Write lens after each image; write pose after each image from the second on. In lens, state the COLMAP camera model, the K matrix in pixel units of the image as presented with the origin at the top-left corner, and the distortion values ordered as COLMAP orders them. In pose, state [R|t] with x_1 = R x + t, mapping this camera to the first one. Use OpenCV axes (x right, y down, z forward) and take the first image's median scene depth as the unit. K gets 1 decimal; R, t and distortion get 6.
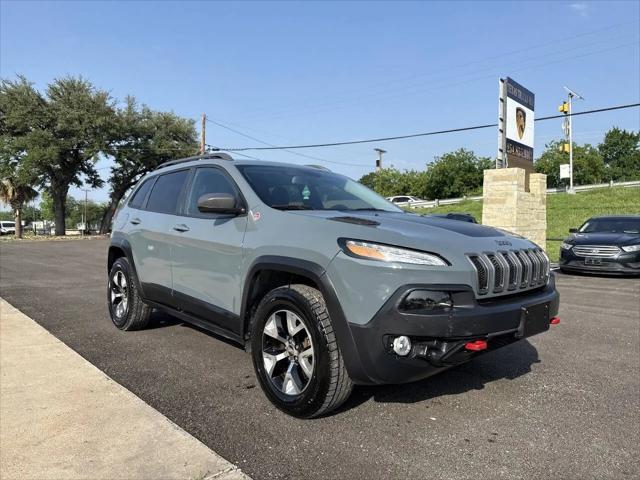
lens RADIAL K [[479.9, 0, 320.0], [0, 479.9, 240.0], [0, 0, 1]] dist [-0.002511, -0.010752]
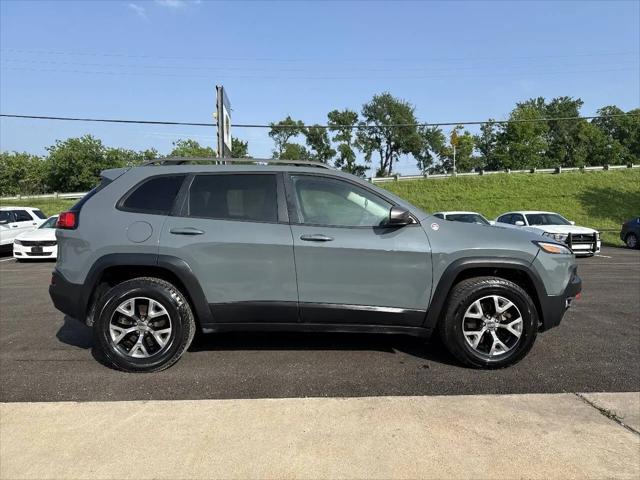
lens RADIAL K [[489.4, 0, 316.9], [0, 489.4, 241.9], [0, 0, 1]] dist [-0.001503, -0.002454]
pose [[0.617672, -0.044420, 0.785180, -1.594739], [0.024309, 0.999005, 0.037394, -0.080599], [-0.786060, -0.004010, 0.618137, 0.563381]]
